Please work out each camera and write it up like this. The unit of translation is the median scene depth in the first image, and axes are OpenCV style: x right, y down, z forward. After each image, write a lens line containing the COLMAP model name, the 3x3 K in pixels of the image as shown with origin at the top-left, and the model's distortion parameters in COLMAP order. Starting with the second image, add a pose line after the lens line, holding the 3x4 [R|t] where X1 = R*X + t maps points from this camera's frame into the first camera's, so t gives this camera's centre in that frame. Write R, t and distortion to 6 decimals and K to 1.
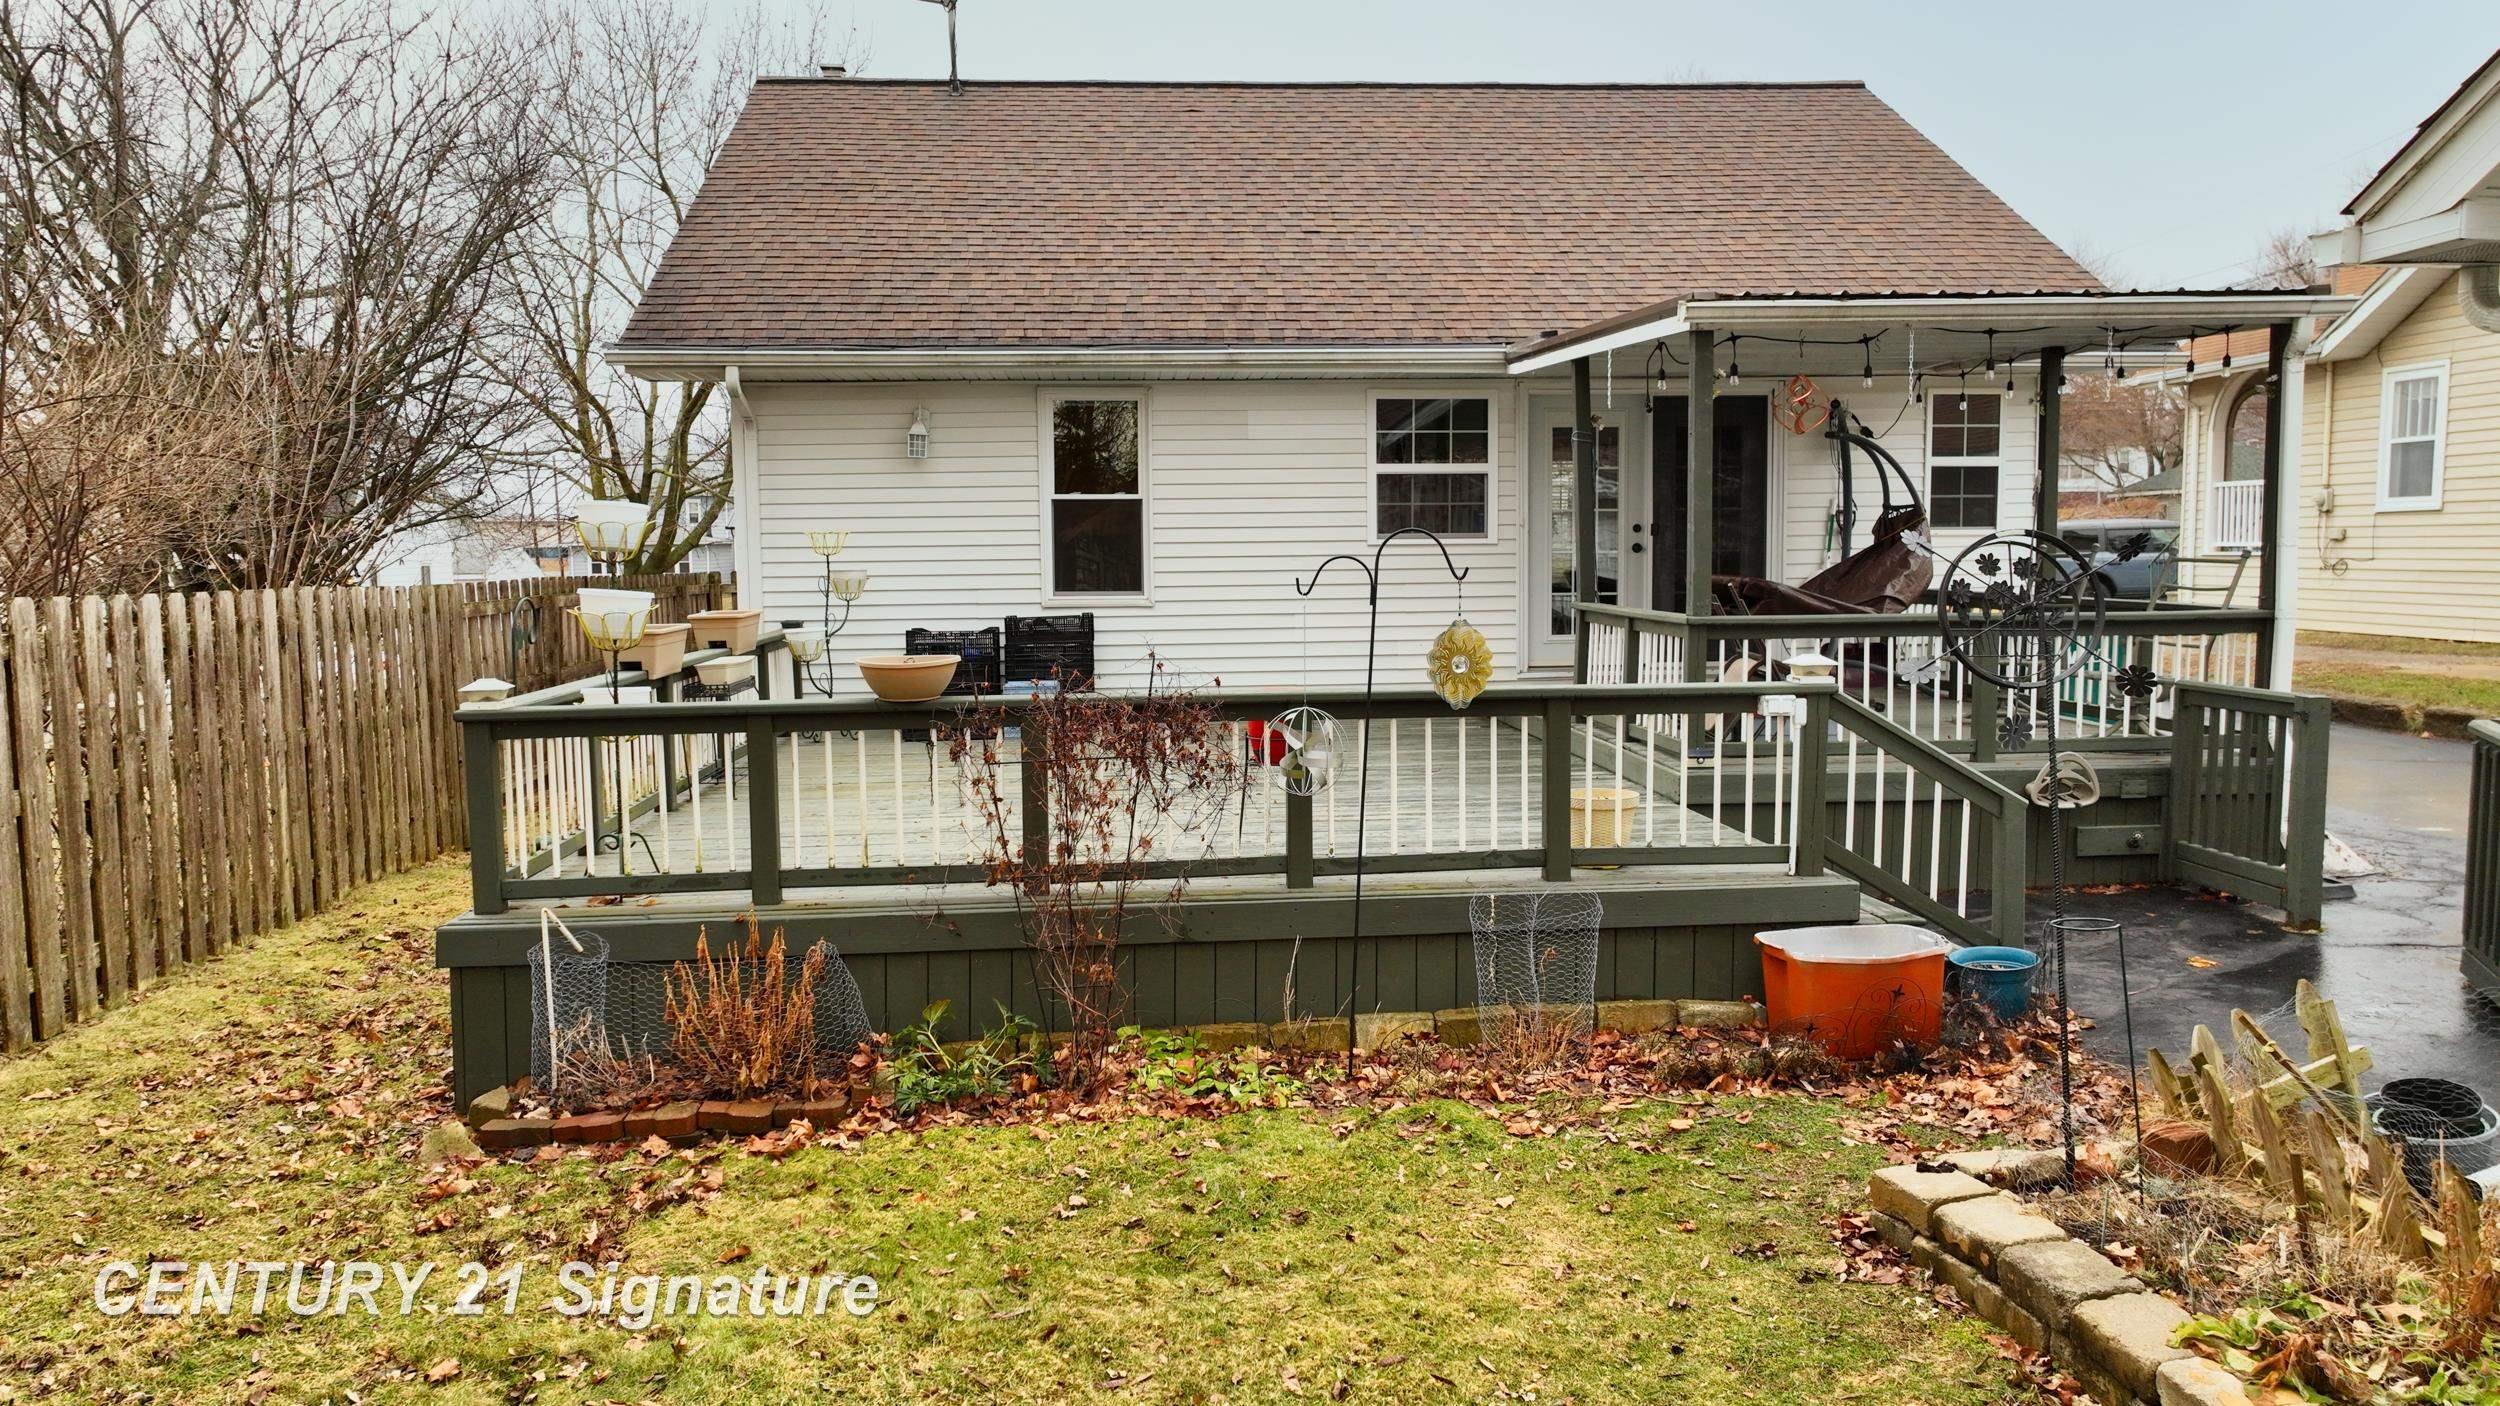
lens RADIAL K [[1761.1, 0, 1247.6], [0, 1761.1, 701.0], [0, 0, 1]] dist [-0.000843, 0.019355]
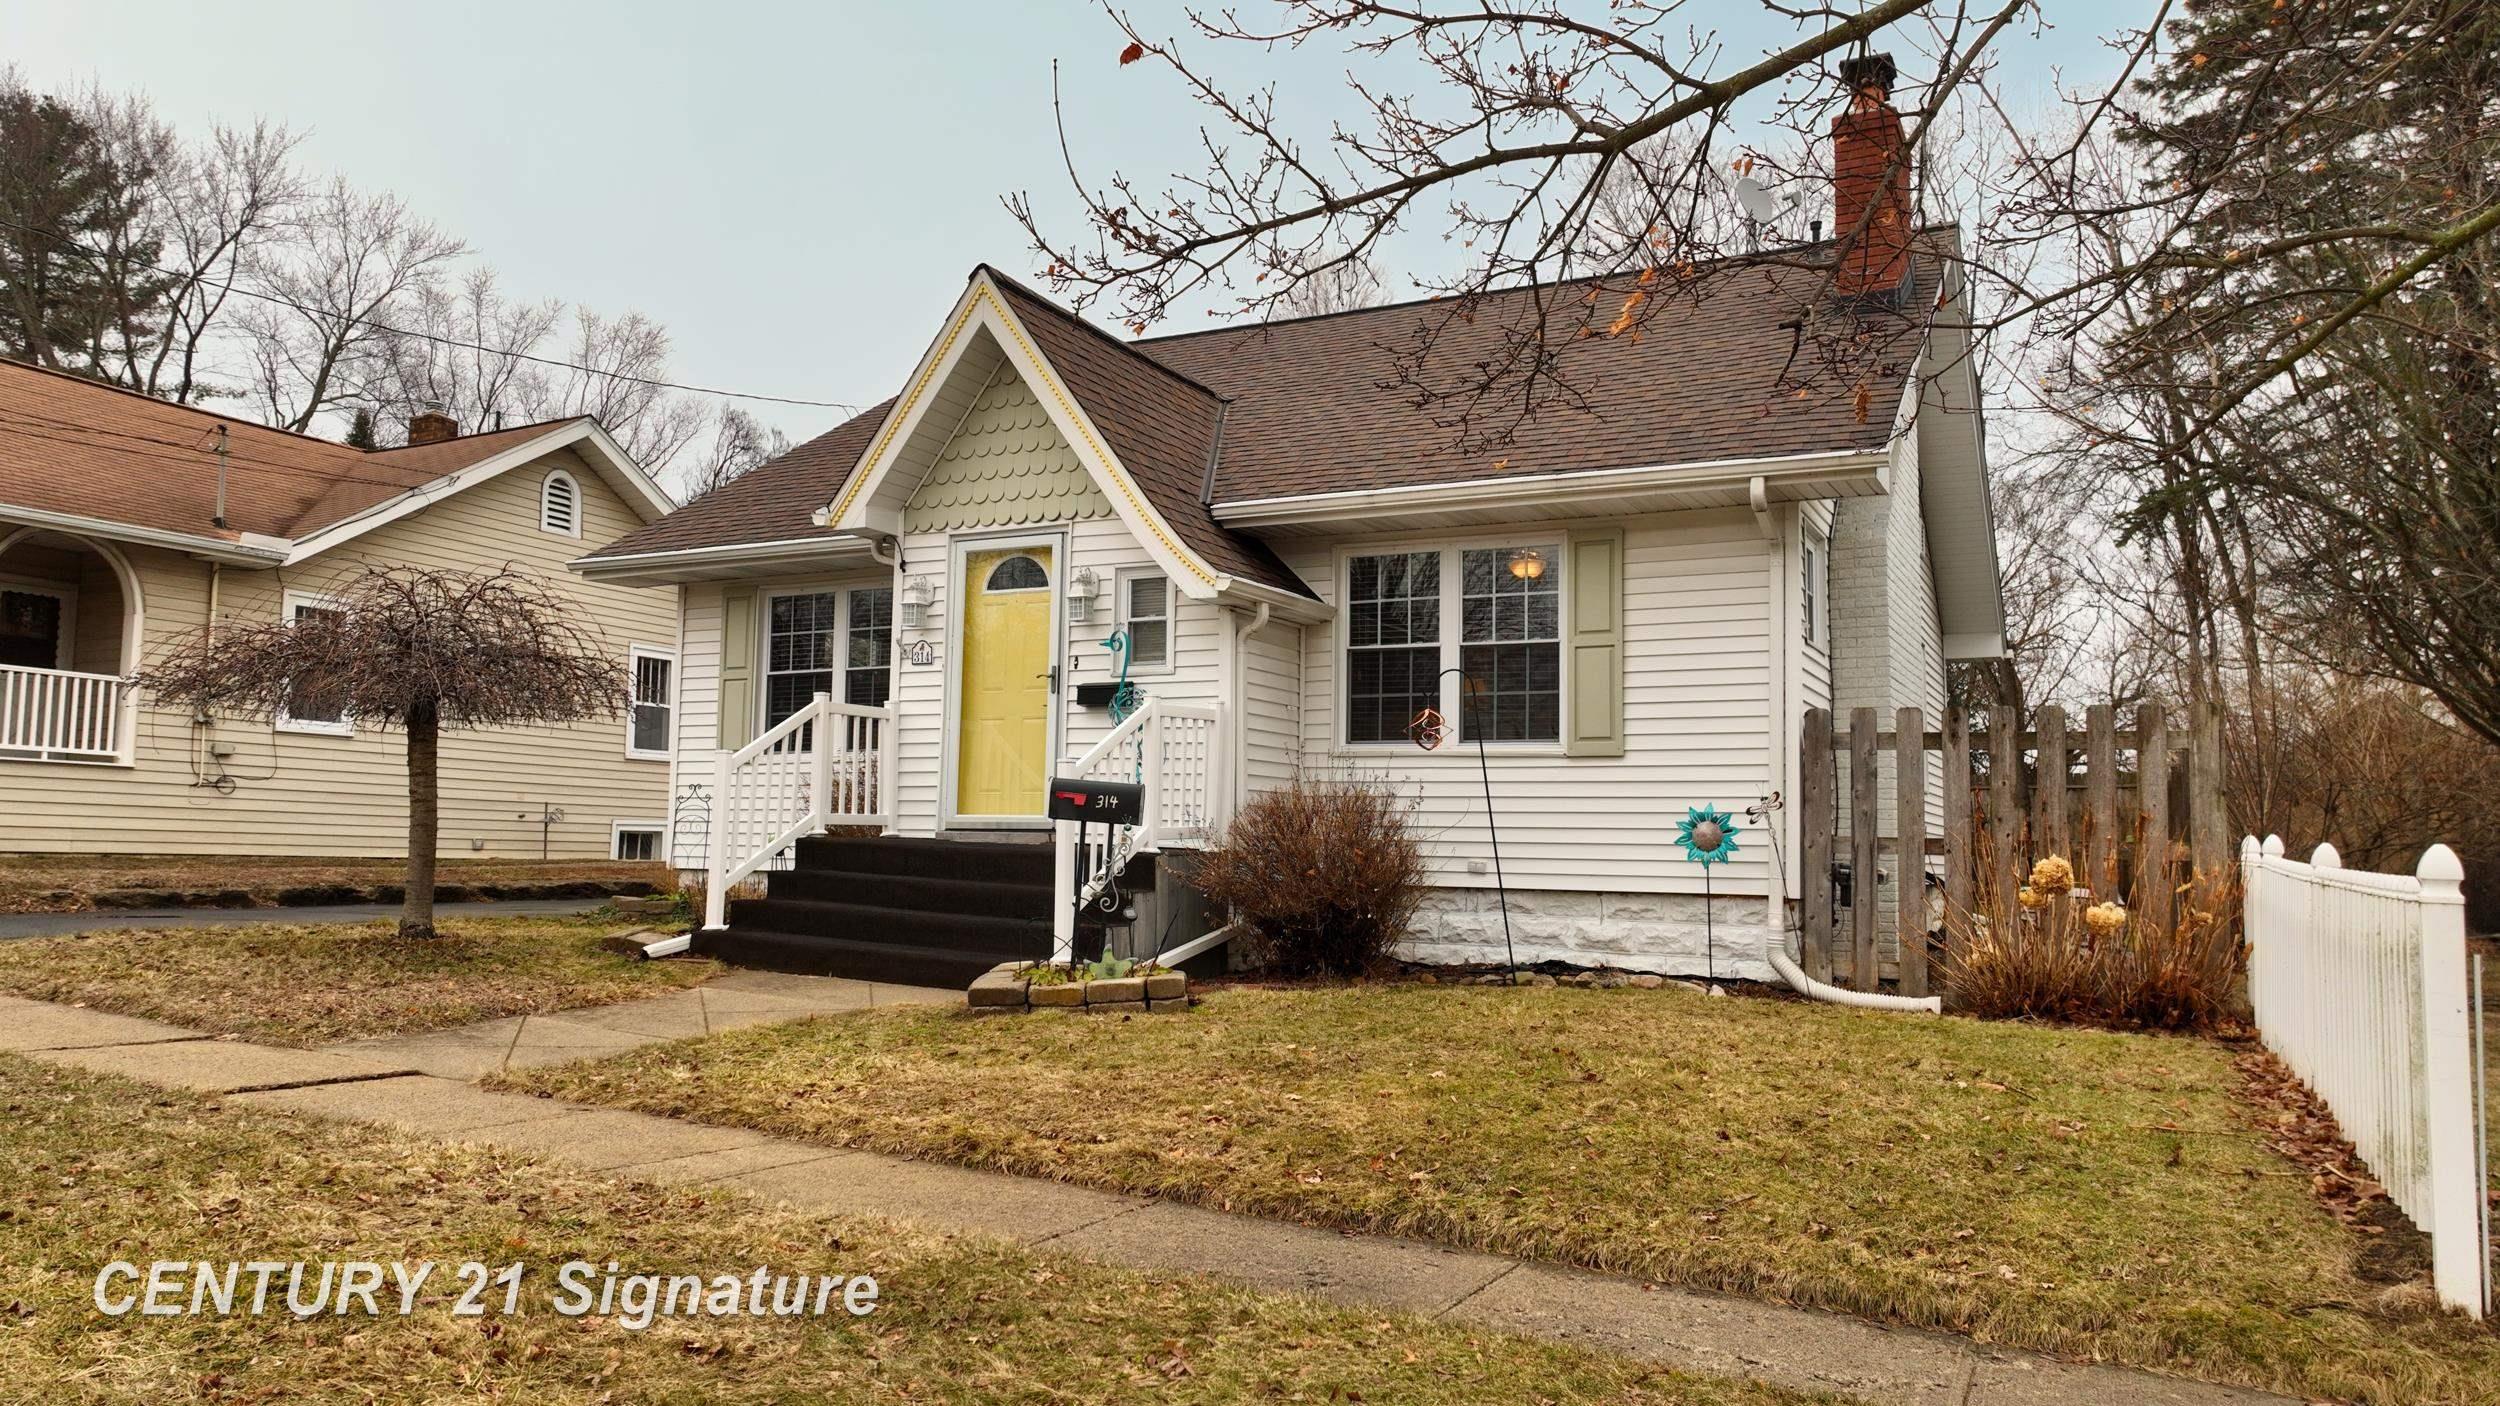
lens RADIAL K [[1761.1, 0, 1258.6], [0, 1761.1, 695.0], [0, 0, 1]] dist [-0.000843, 0.019355]
pose [[-0.857405, 0.048541, 0.512349, -0.567269], [0.042905, 0.998818, -0.022831, -0.137703], [-0.512851, 0.002407, -0.858474, 2.655490]]
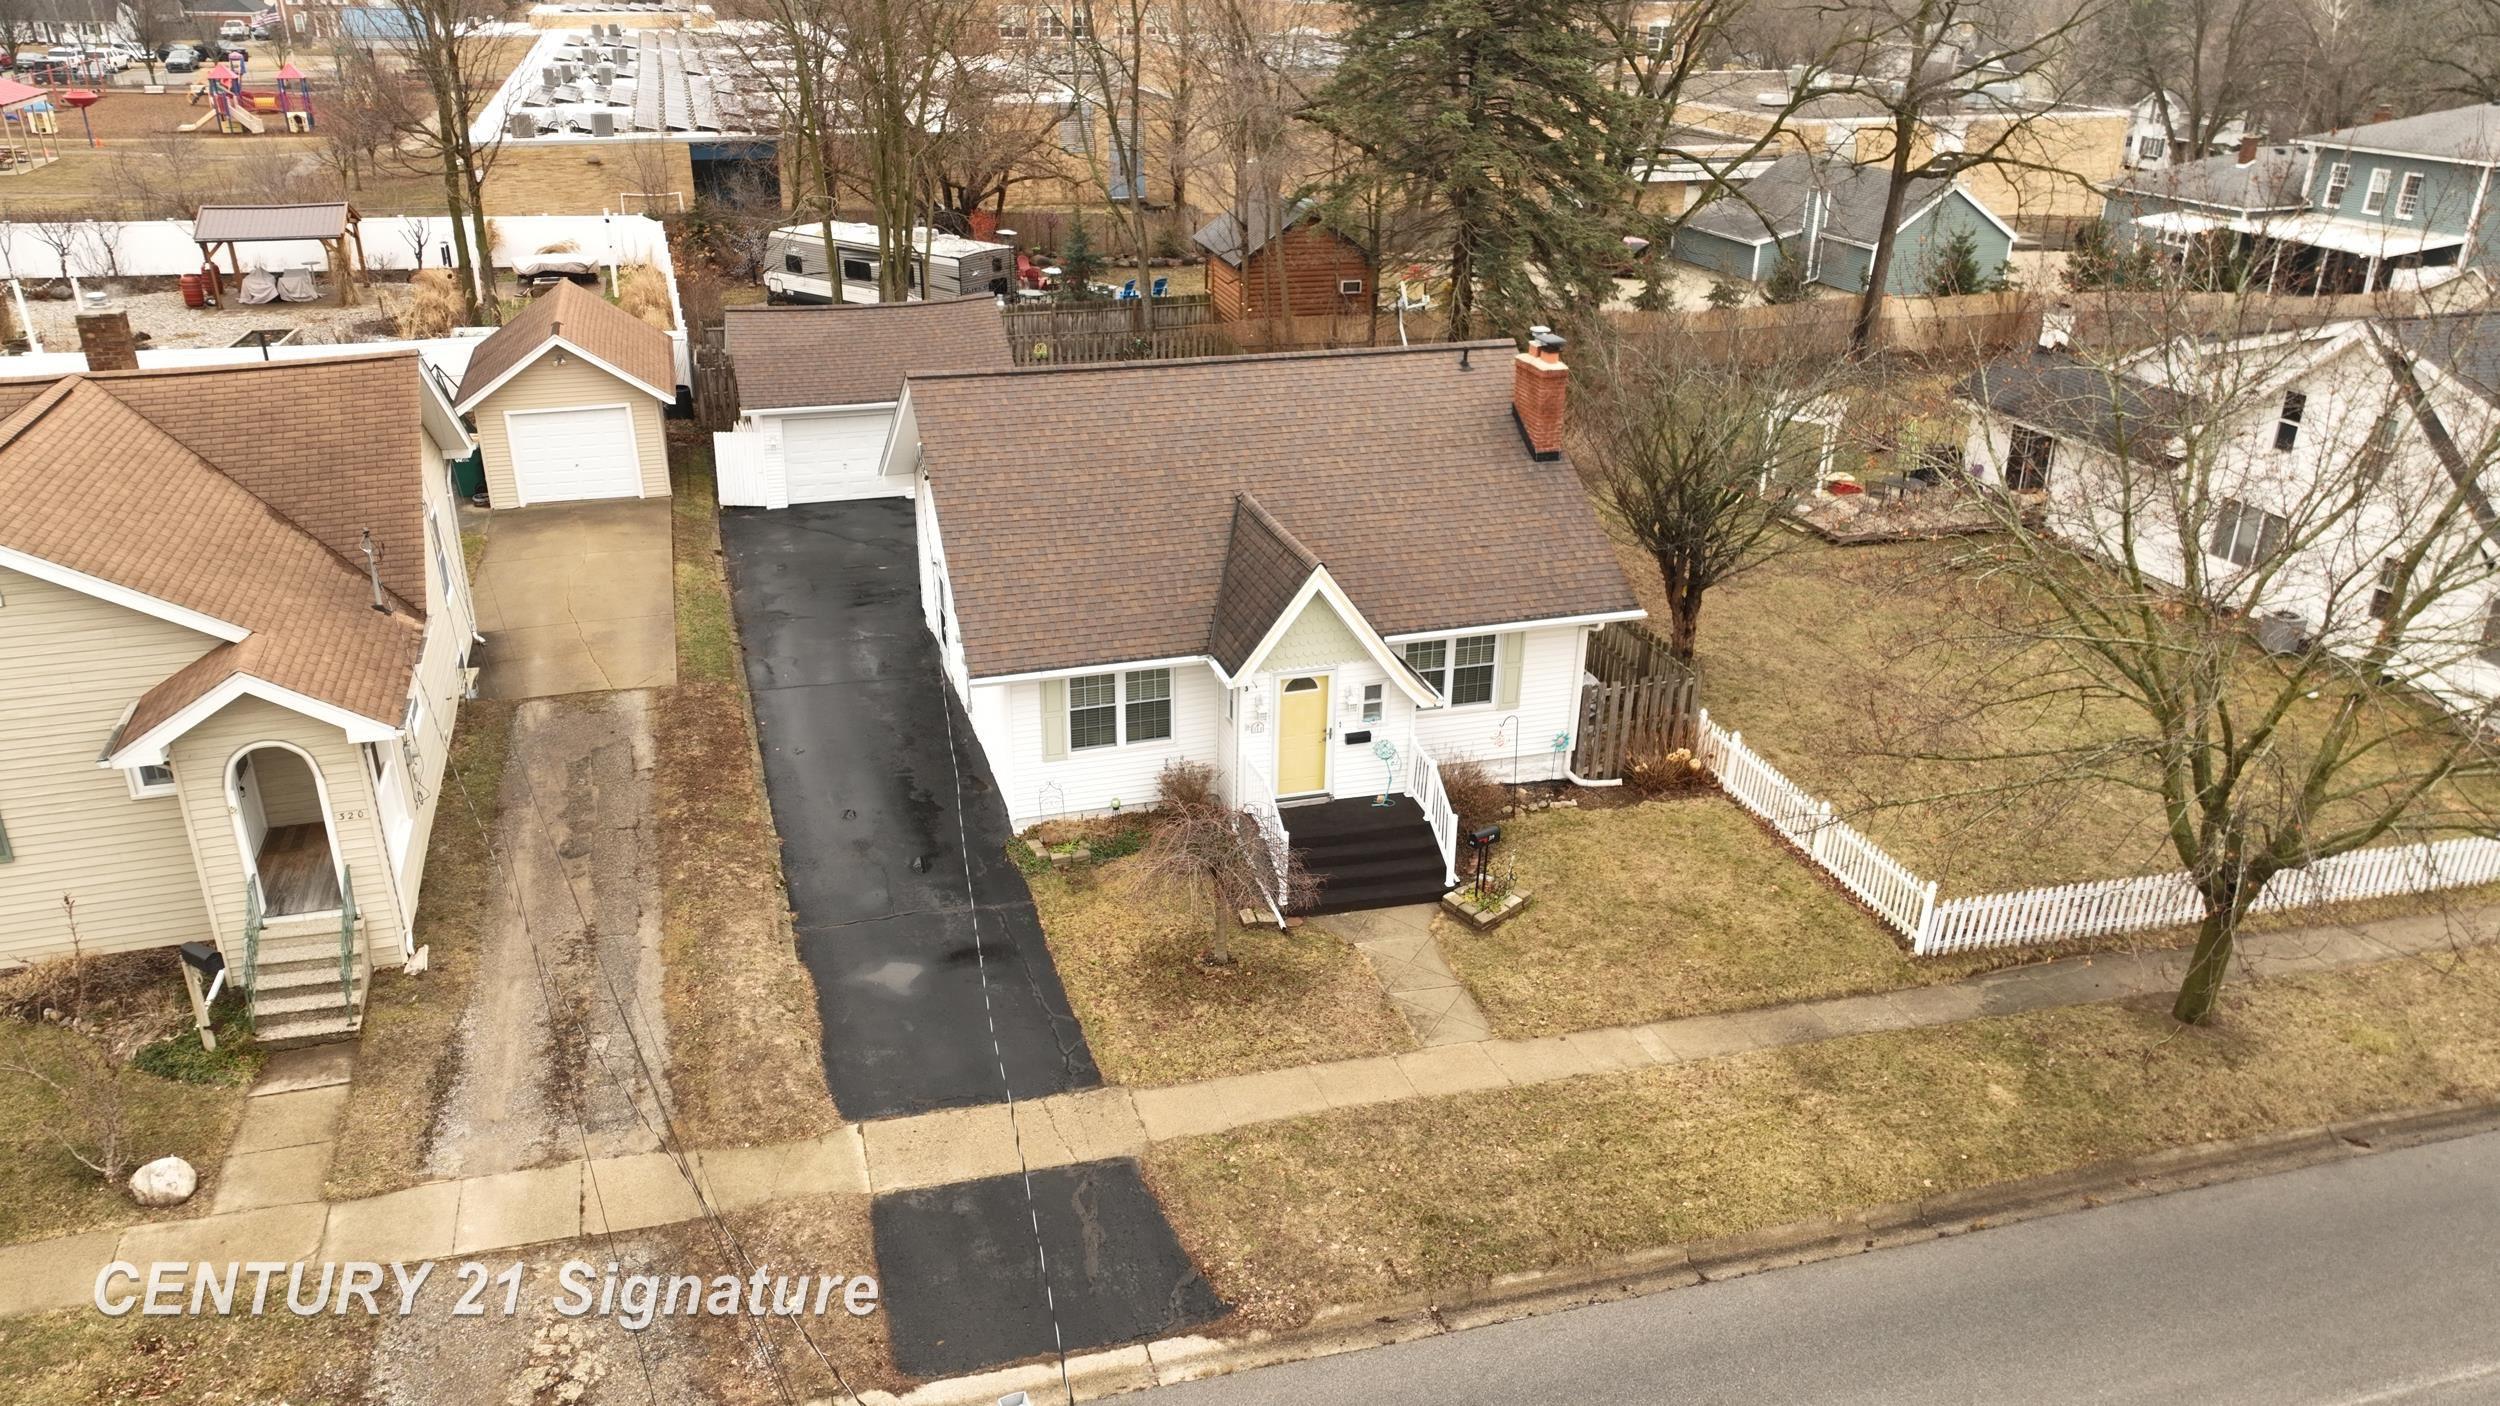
lens RADIAL K [[1761.1, 0, 1246.5], [0, 1761.1, 704.9], [0, 0, 1]] dist [-0.000843, 0.019355]
pose [[-0.973950, 0.089466, -0.208370, 0.574268], [-0.024596, 0.871782, 0.489276, -1.243370], [0.225427, 0.481655, -0.846871, 3.635448]]
